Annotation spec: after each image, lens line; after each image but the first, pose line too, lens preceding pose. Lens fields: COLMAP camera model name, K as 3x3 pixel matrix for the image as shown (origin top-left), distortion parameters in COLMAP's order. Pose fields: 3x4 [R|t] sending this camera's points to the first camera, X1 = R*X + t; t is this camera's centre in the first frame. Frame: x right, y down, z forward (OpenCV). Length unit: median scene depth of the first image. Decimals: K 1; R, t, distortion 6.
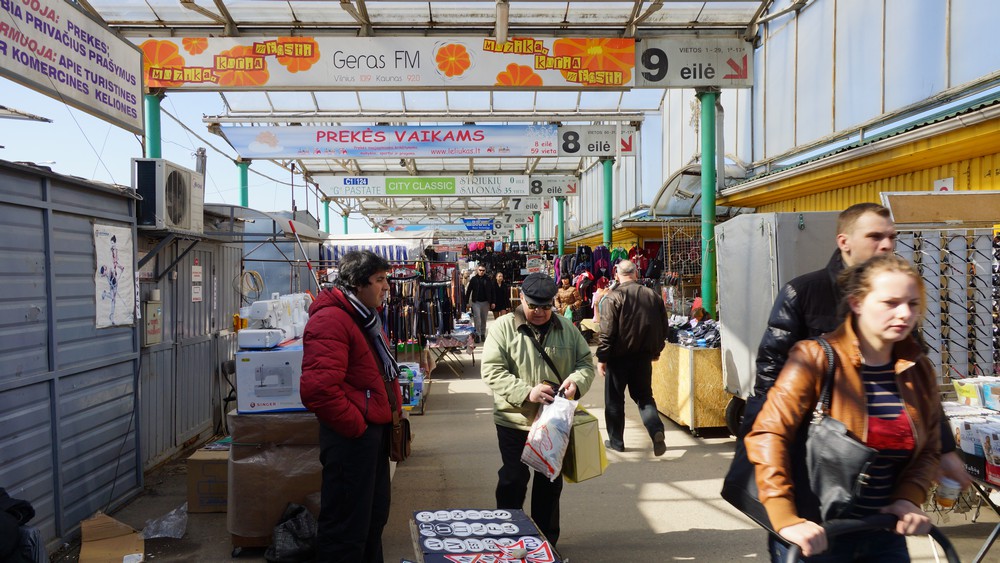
lens RADIAL K [[663.2, 0, 499.3], [0, 663.2, 294.2], [0, 0, 1]] dist [-0.004030, 0.001372]
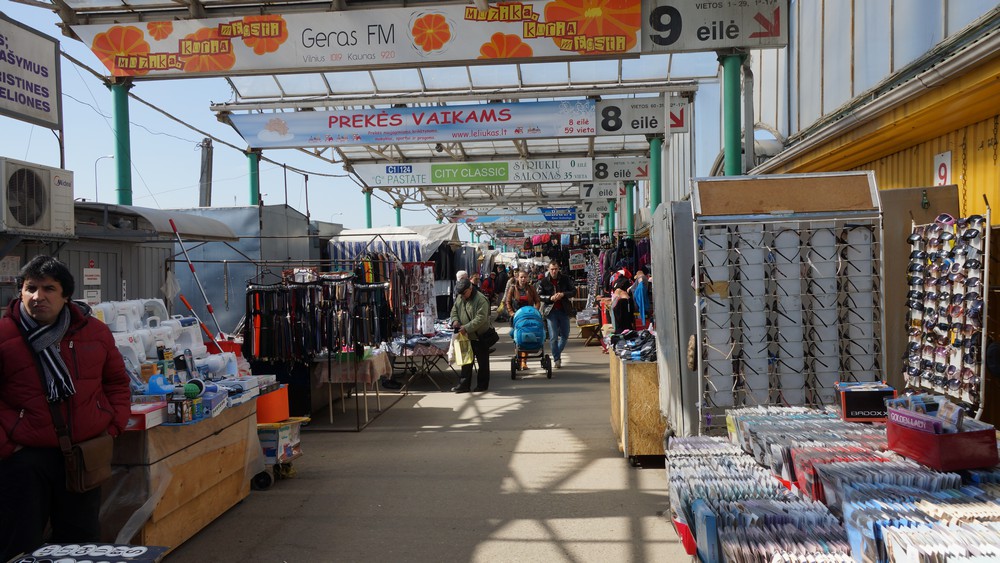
lens RADIAL K [[750.2, 0, 500.8], [0, 750.2, 295.4], [0, 0, 1]] dist [0.008728, 0.006010]
pose [[0.990009, -0.001383, -0.140997, 0.160727], [0.001878, 0.999993, 0.003376, -0.004128], [0.140991, -0.003607, 0.990004, 0.016016]]
